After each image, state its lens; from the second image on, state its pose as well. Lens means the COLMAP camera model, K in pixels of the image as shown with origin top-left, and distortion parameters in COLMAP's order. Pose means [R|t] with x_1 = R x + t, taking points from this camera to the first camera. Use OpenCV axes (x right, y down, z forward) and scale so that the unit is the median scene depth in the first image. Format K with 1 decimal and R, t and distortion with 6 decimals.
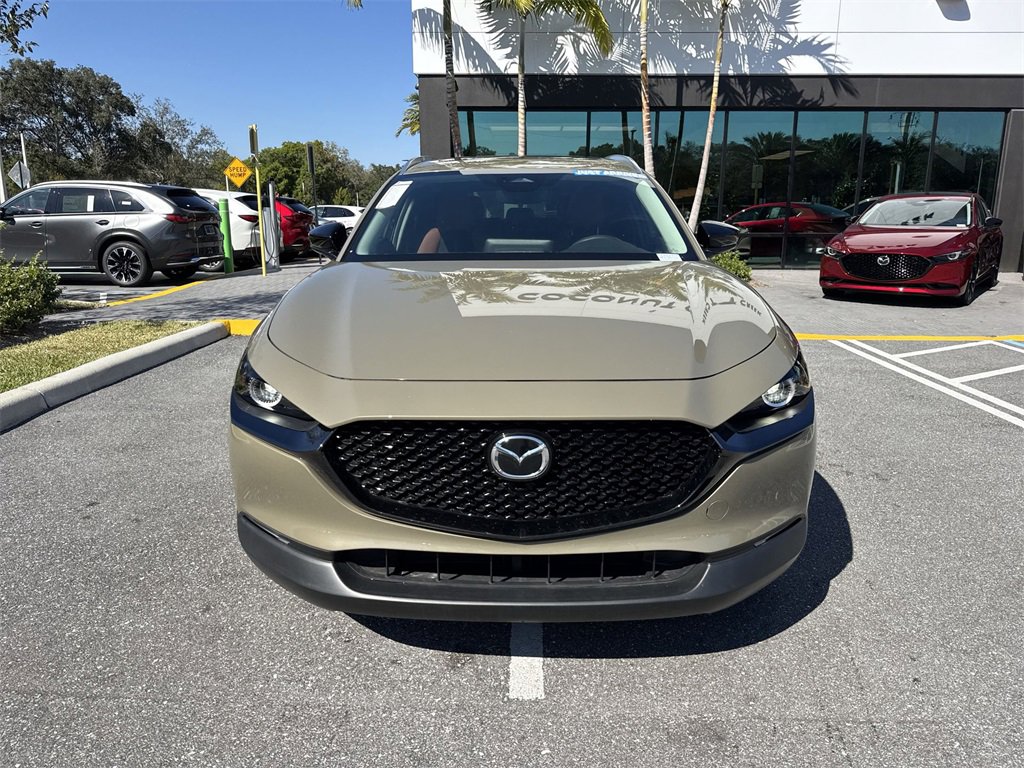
lens RADIAL K [[715.9, 0, 506.4], [0, 715.9, 388.5], [0, 0, 1]] dist [0.035099, -0.045356]
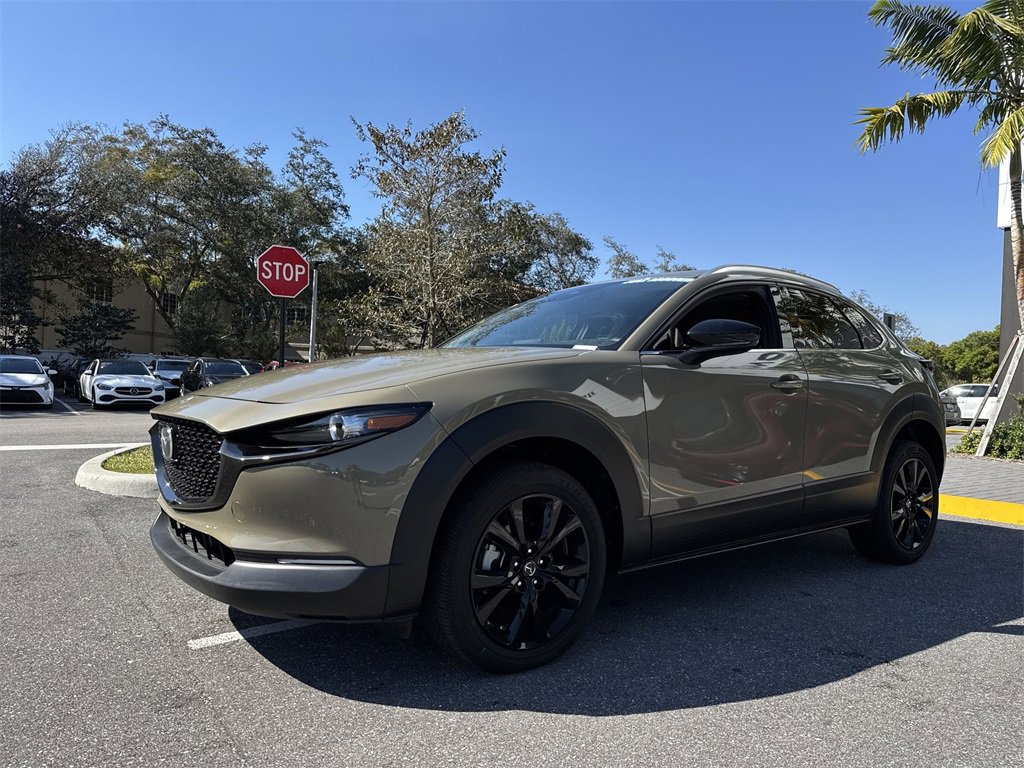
lens RADIAL K [[715.9, 0, 509.2], [0, 715.9, 387.9], [0, 0, 1]] dist [0.035099, -0.045356]
pose [[0.619721, 0.017237, -0.784633, 0.813306], [-0.213957, 0.965601, -0.147775, 0.029283], [0.755095, 0.259457, 0.602091, 0.309546]]
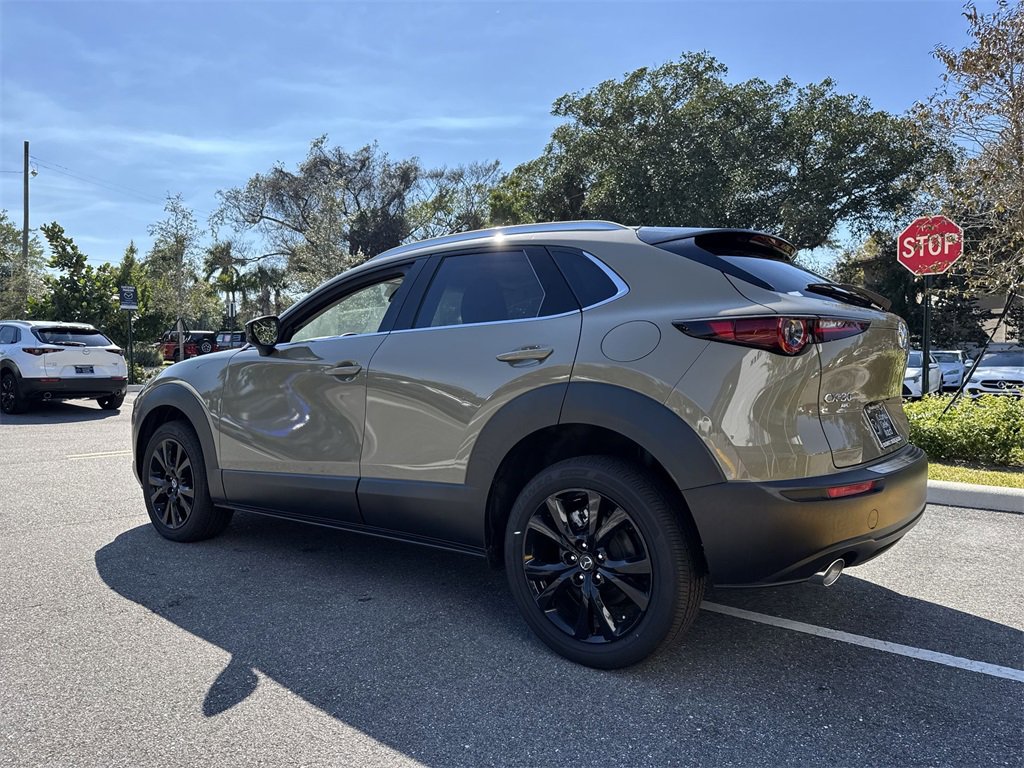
lens RADIAL K [[715.9, 0, 516.5], [0, 715.9, 385.9], [0, 0, 1]] dist [0.035099, -0.045356]
pose [[-0.601490, 0.022765, -0.798556, 0.894695], [-0.193185, 0.965782, 0.173043, -0.386754], [0.775170, 0.258353, -0.576511, 1.900489]]
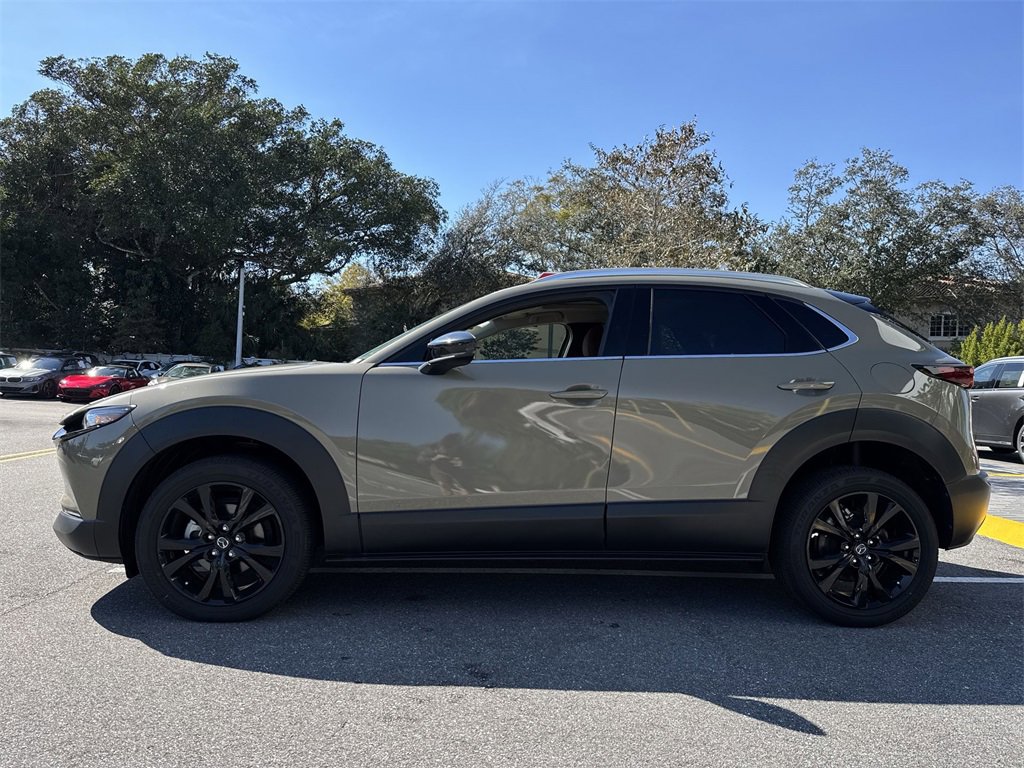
lens RADIAL K [[715.9, 0, 507.6], [0, 715.9, 387.9], [0, 0, 1]] dist [0.035099, -0.045356]
pose [[0.075311, 0.000508, -0.997160, 1.182401], [-0.264443, 0.964205, -0.019481, -0.165478], [0.961456, 0.265159, 0.072749, 1.016033]]
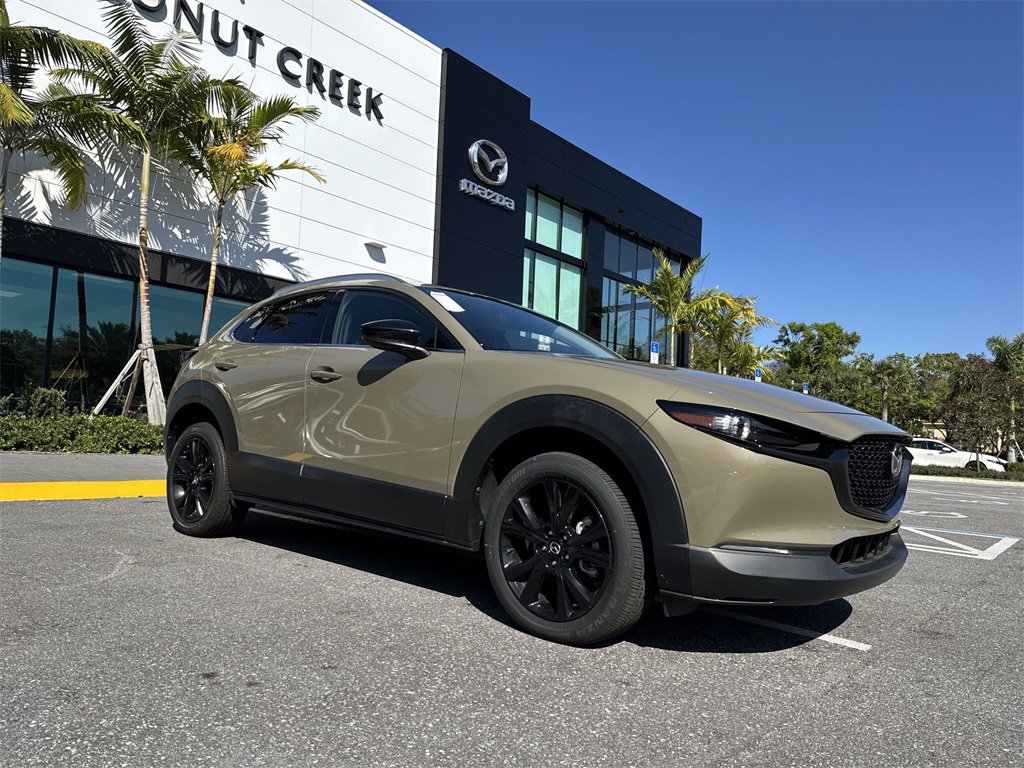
lens RADIAL K [[715.9, 0, 510.1], [0, 715.9, 385.7], [0, 0, 1]] dist [0.035099, -0.045356]
pose [[0.625195, 0.080914, 0.776263, -0.892335], [0.136821, 0.967846, -0.211079, 0.079898], [-0.768382, 0.238174, 0.594022, 0.338850]]
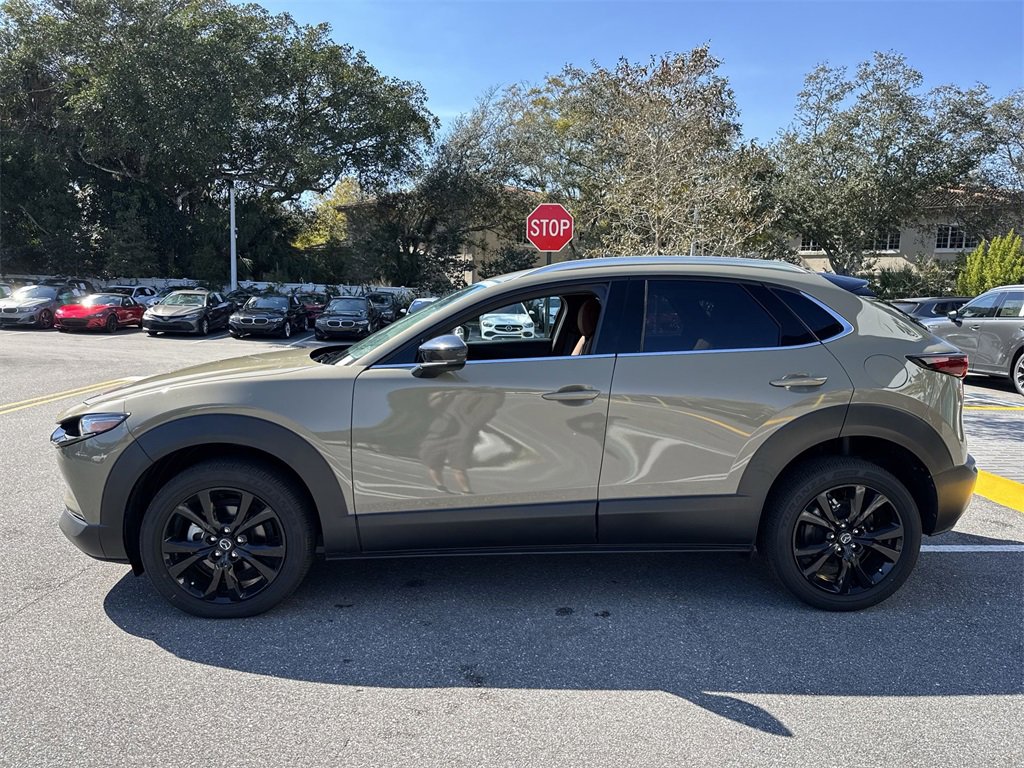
lens RADIAL K [[715.9, 0, 507.0], [0, 715.9, 391.1], [0, 0, 1]] dist [0.035099, -0.045356]
pose [[0.075115, 0.123470, -0.989501, 1.177692], [-0.252956, 0.962206, 0.100861, -0.274892], [0.964558, 0.242724, 0.103508, 0.997422]]
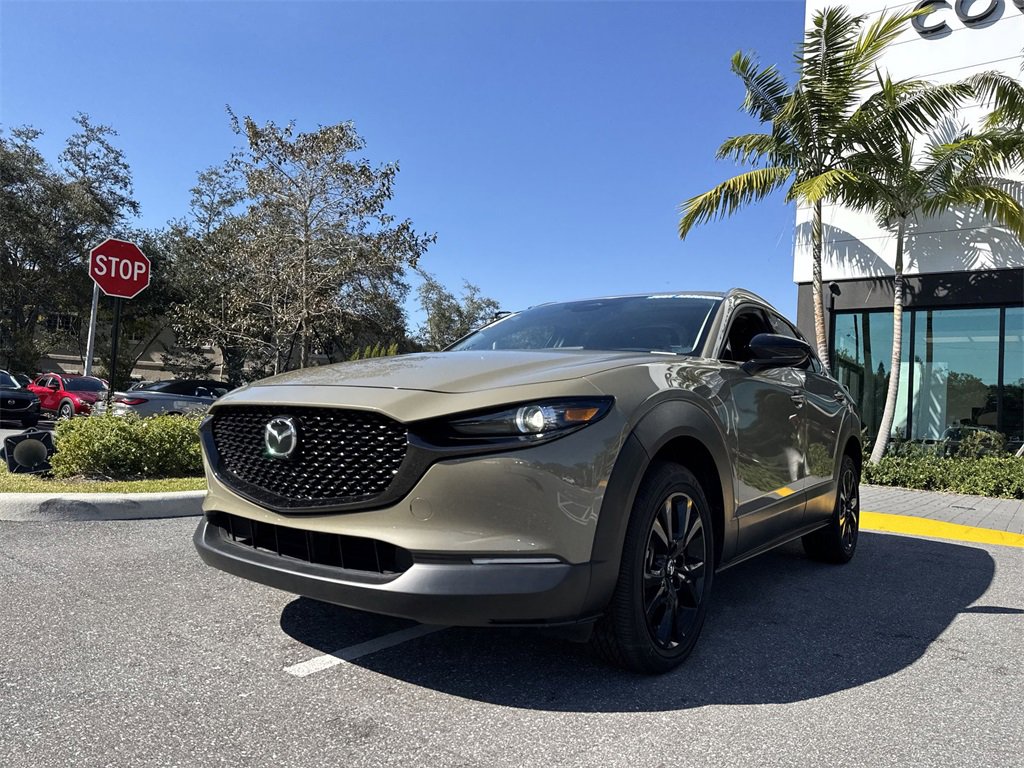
lens RADIAL K [[715.9, 0, 509.5], [0, 715.9, 393.6], [0, 0, 1]] dist [0.035099, -0.045356]
pose [[0.817358, 0.017237, -0.575872, 0.551021], [-0.185922, 0.953966, -0.235332, 0.125265], [0.545307, 0.299418, 0.782937, 0.101647]]
